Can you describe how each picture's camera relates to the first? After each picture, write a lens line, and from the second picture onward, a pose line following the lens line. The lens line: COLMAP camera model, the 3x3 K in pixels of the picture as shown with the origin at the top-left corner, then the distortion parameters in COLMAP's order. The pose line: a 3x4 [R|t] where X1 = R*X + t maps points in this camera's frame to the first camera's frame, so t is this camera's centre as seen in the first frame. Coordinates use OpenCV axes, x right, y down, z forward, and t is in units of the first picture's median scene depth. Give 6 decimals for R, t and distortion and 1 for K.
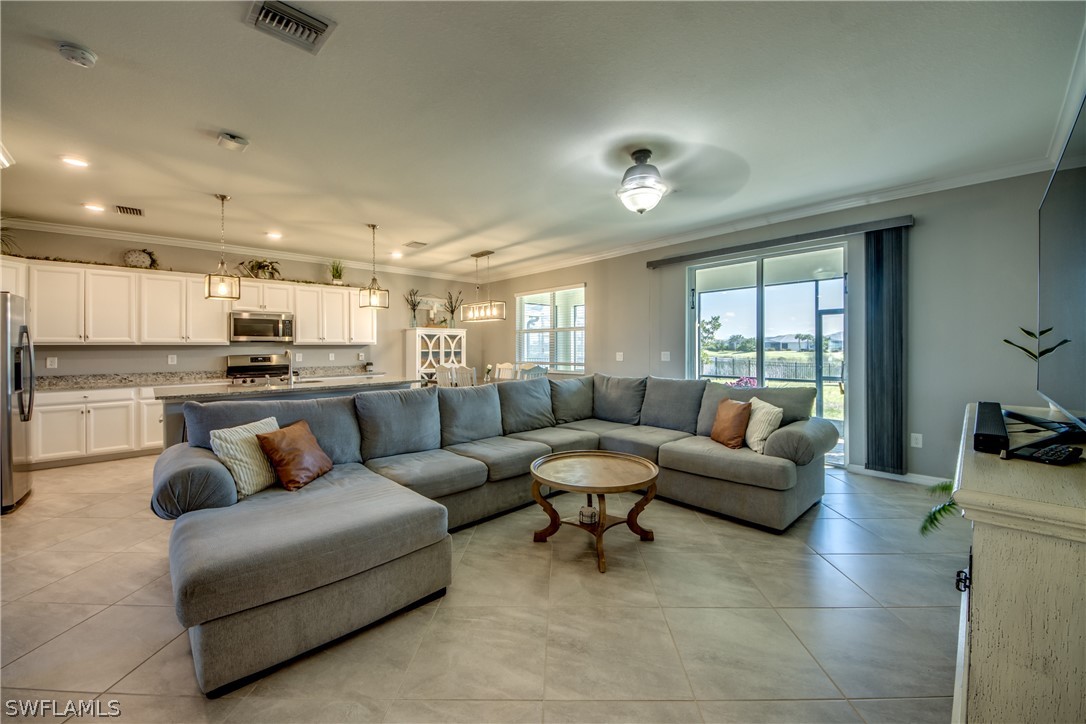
lens RADIAL K [[402.9, 0, 557.7], [0, 402.9, 344.8], [0, 0, 1]] dist [0.021629, -0.014125]
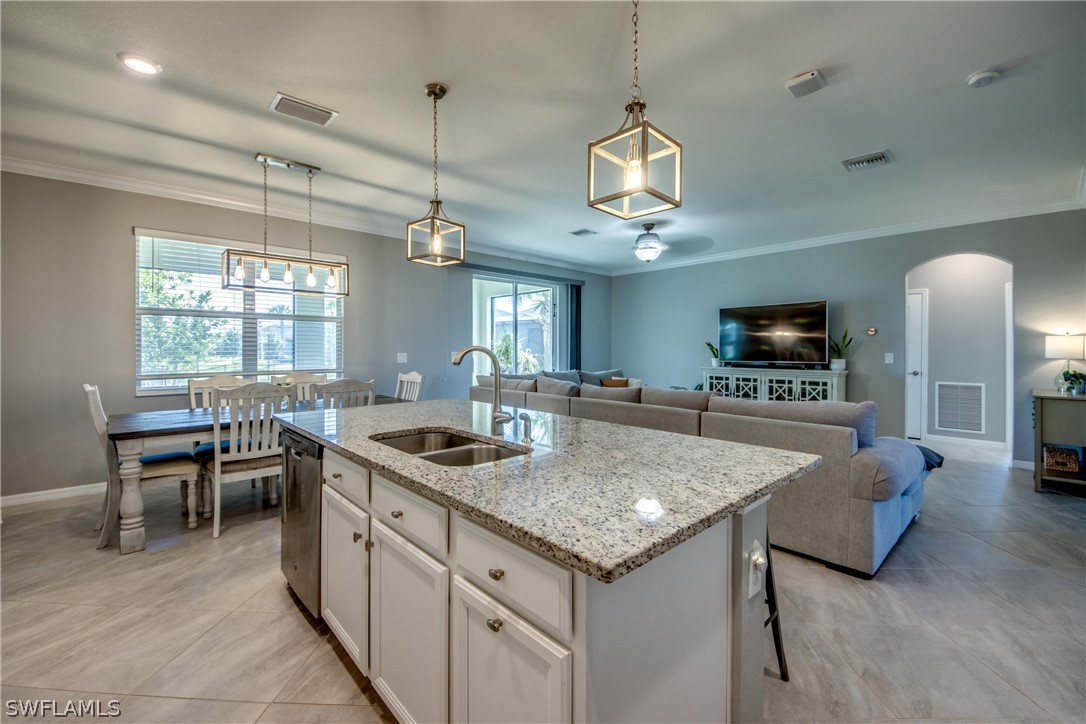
lens RADIAL K [[456.1, 0, 538.0], [0, 456.1, 351.2], [0, 0, 1]] dist [0.030245, -0.026080]
pose [[0.032054, 0.002019, 0.999484, -0.722390], [-0.009678, 0.999952, -0.001709, 0.012120], [-0.999439, -0.009618, 0.032072, 0.621608]]
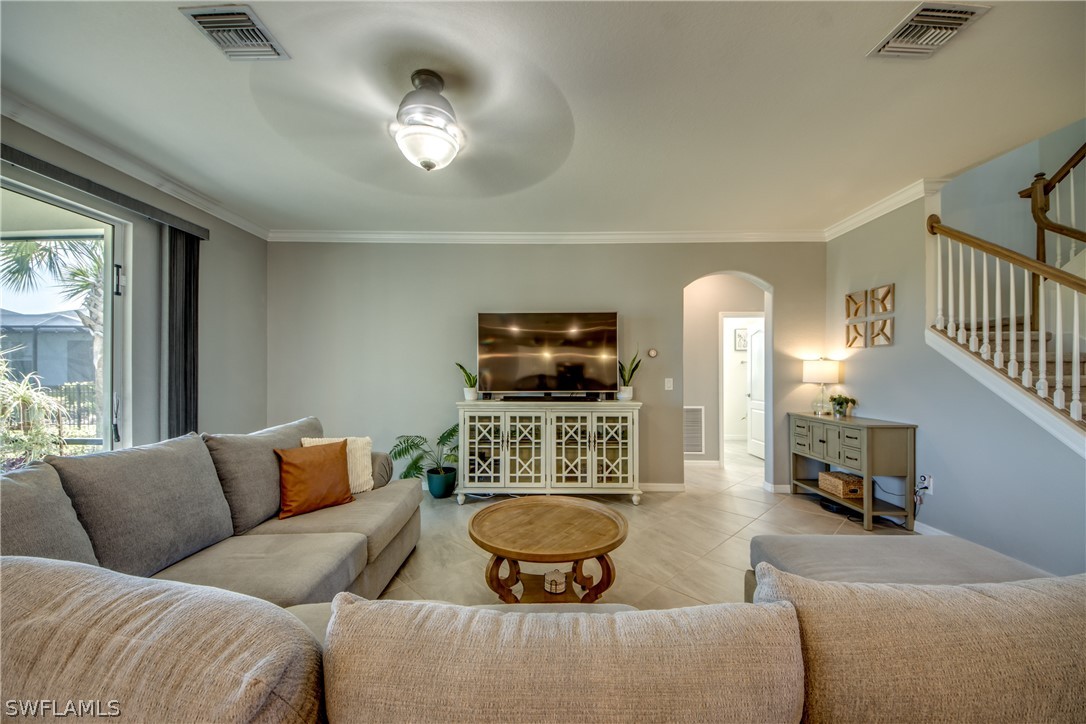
lens RADIAL K [[393.3, 0, 540.8], [0, 393.3, 372.0], [0, 0, 1]] dist [0.023607, -0.021570]
pose [[-0.716108, 0.002935, 0.697983, -0.161620], [-0.001962, 0.999979, -0.006219, 0.002734], [-0.697987, -0.005823, -0.716087, 0.602070]]
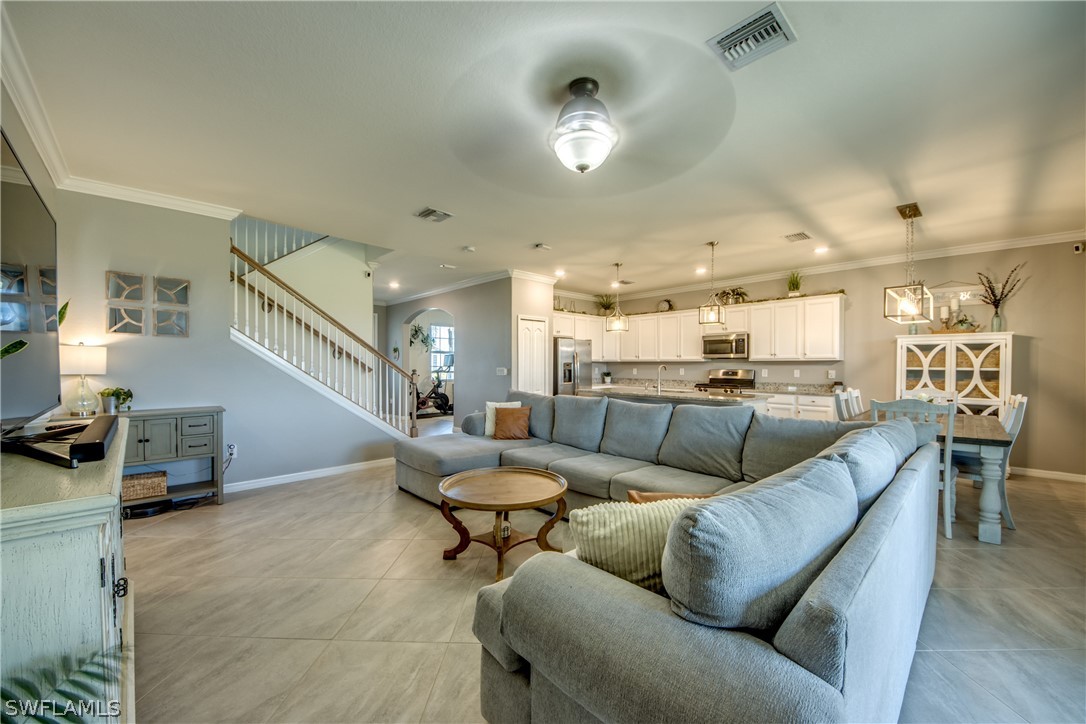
lens RADIAL K [[406.4, 0, 530.1], [0, 406.4, 367.7], [0, 0, 1]] dist [0.002685, -0.014297]
pose [[-0.034787, 0.013137, -0.999308, 0.419727], [0.003902, 0.999908, 0.013009, 0.001653], [0.999387, -0.003447, -0.034836, 0.421049]]
